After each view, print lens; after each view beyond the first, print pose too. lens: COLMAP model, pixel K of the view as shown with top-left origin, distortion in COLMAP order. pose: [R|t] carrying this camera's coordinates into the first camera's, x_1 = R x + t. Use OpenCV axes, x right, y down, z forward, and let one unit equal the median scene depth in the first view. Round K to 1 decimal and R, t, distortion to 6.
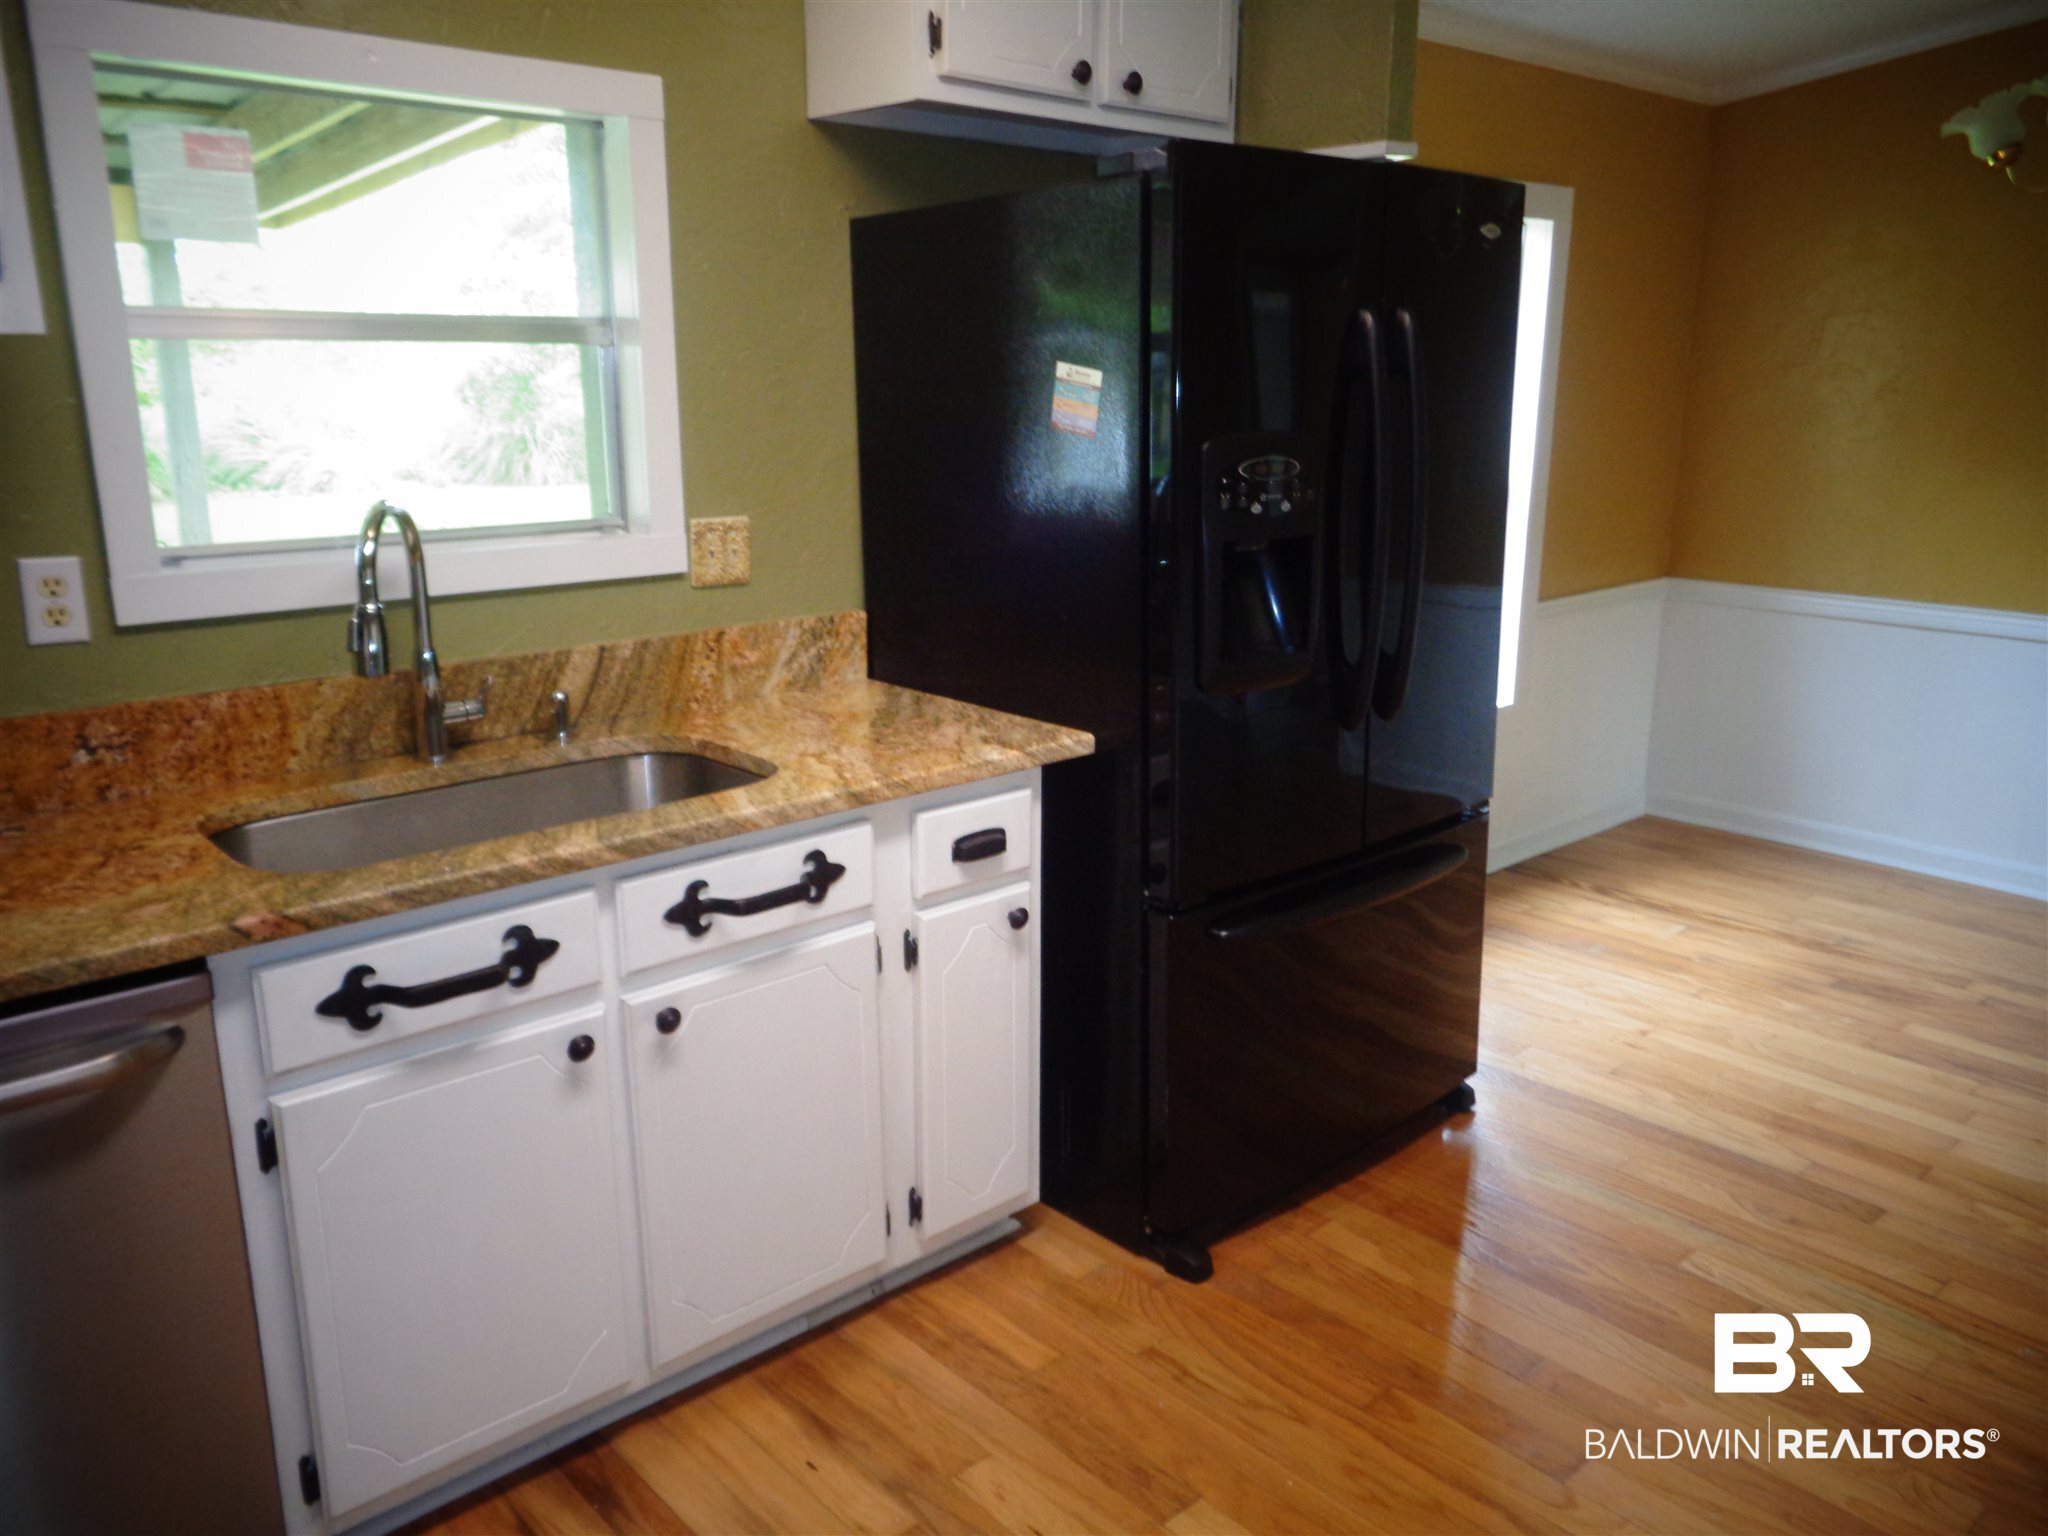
lens RADIAL K [[1535.8, 0, 1024.0], [0, 1535.8, 768.0], [0, 0, 1]] dist [0.005812, 0.001023]
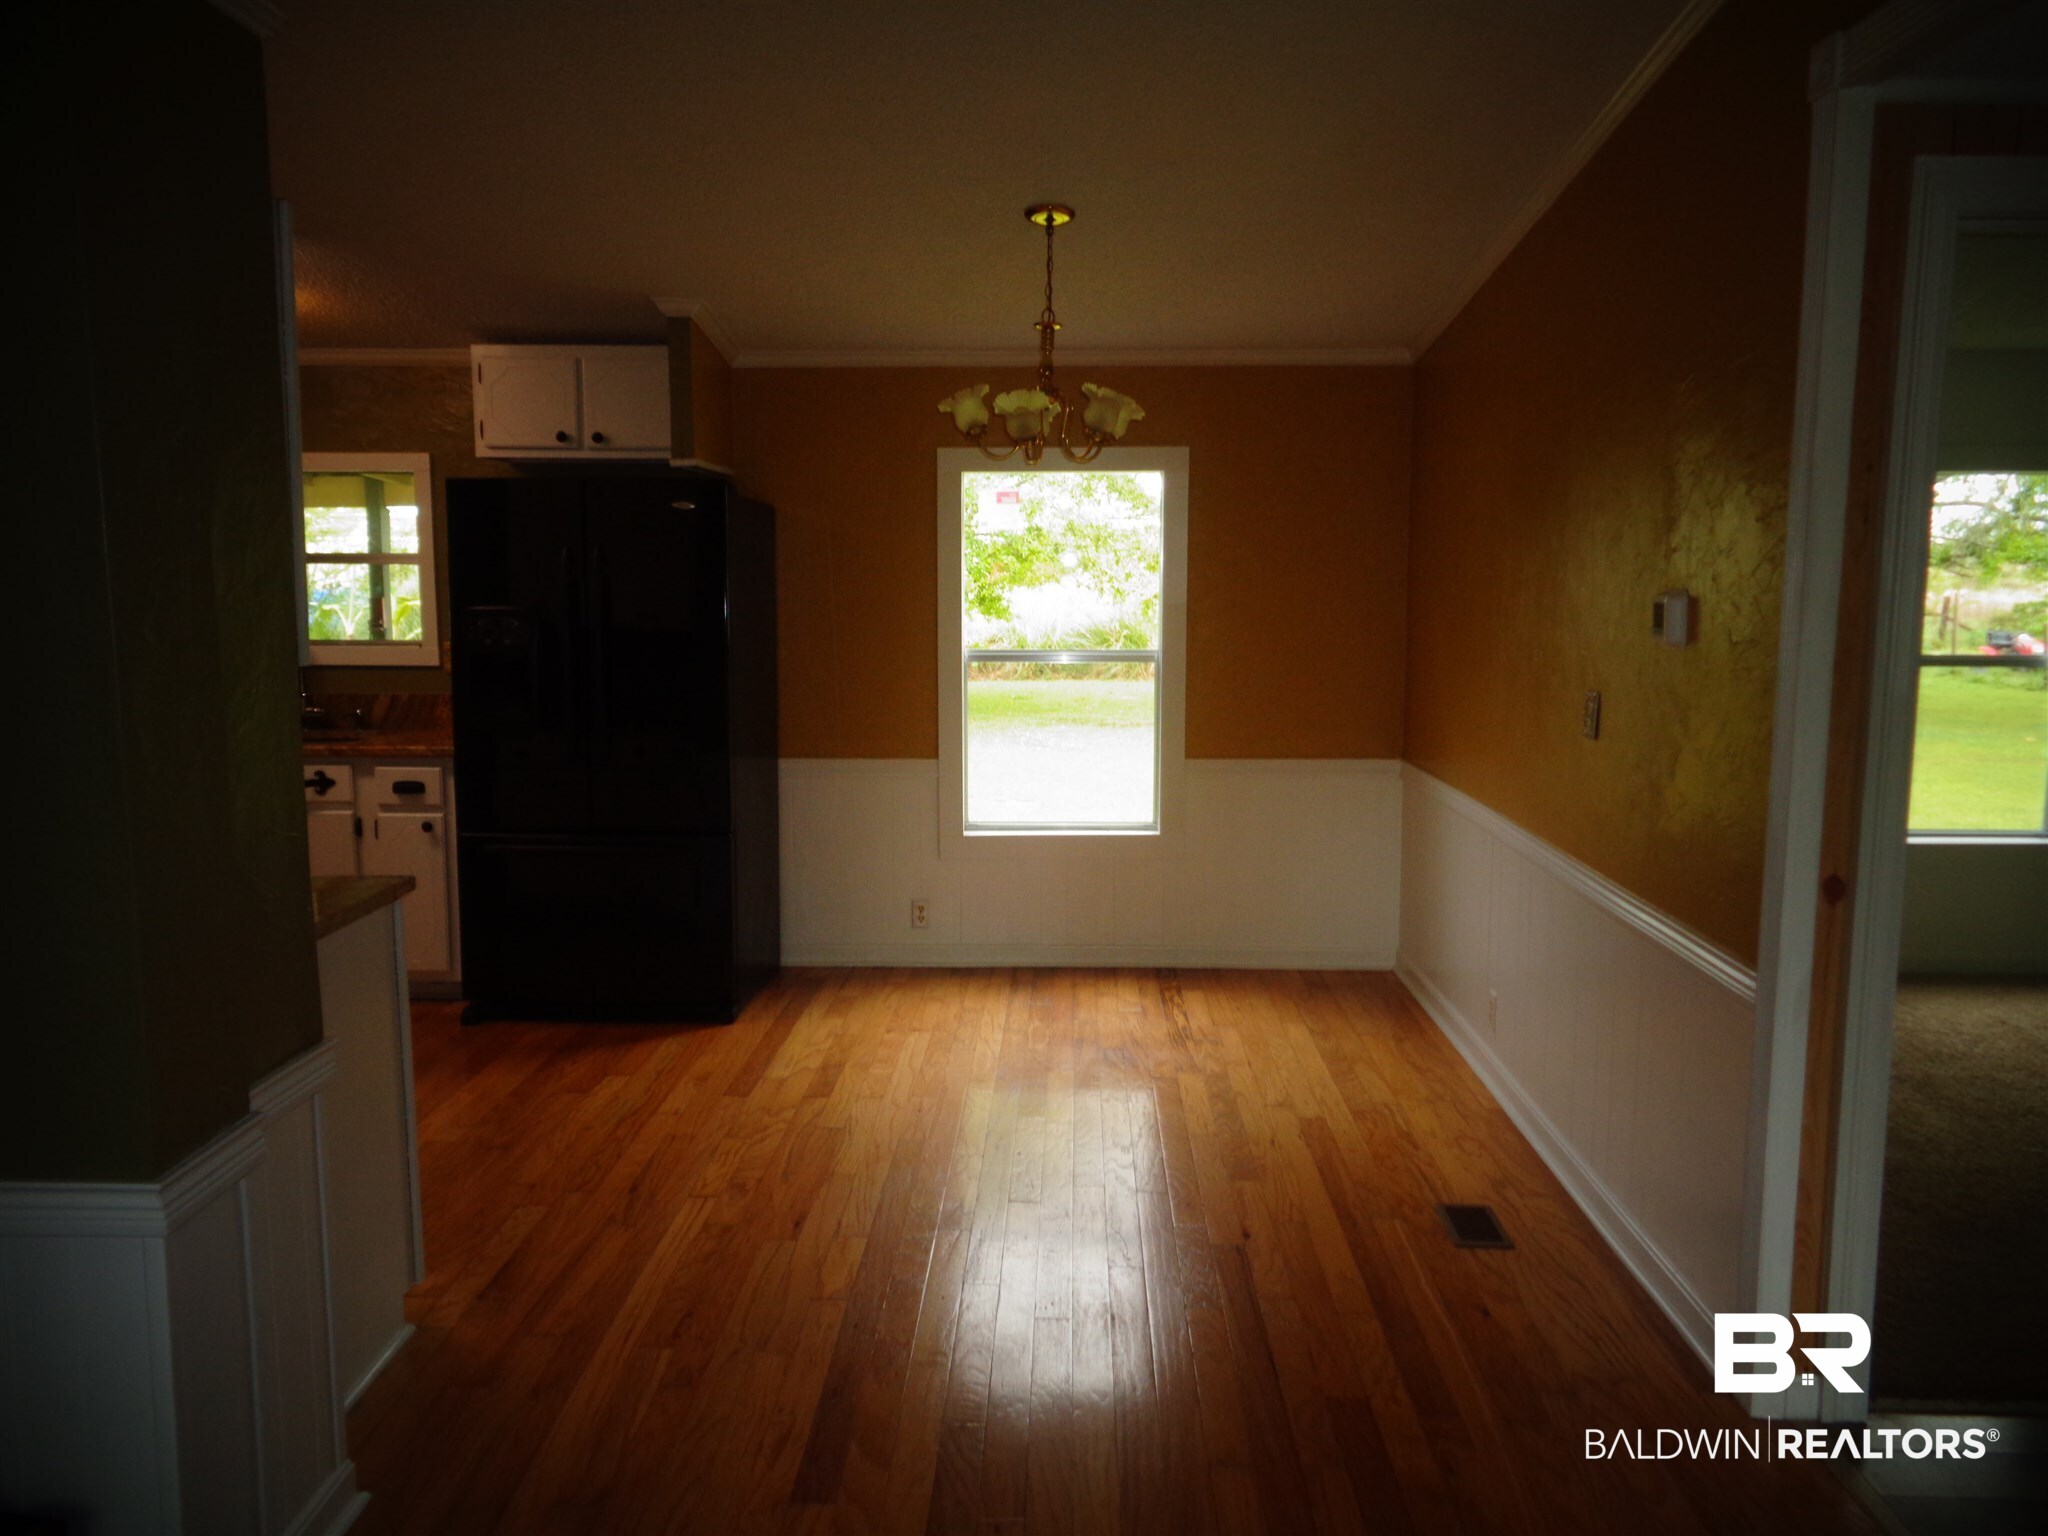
lens RADIAL K [[1535.8, 0, 1024.0], [0, 1535.8, 768.0], [0, 0, 1]] dist [0.005812, 0.001023]
pose [[0.728076, 0.090904, -0.679443, 1.973276], [-0.176522, 0.982605, -0.057692, -0.005948], [0.662379, 0.161940, 0.731457, -0.026655]]
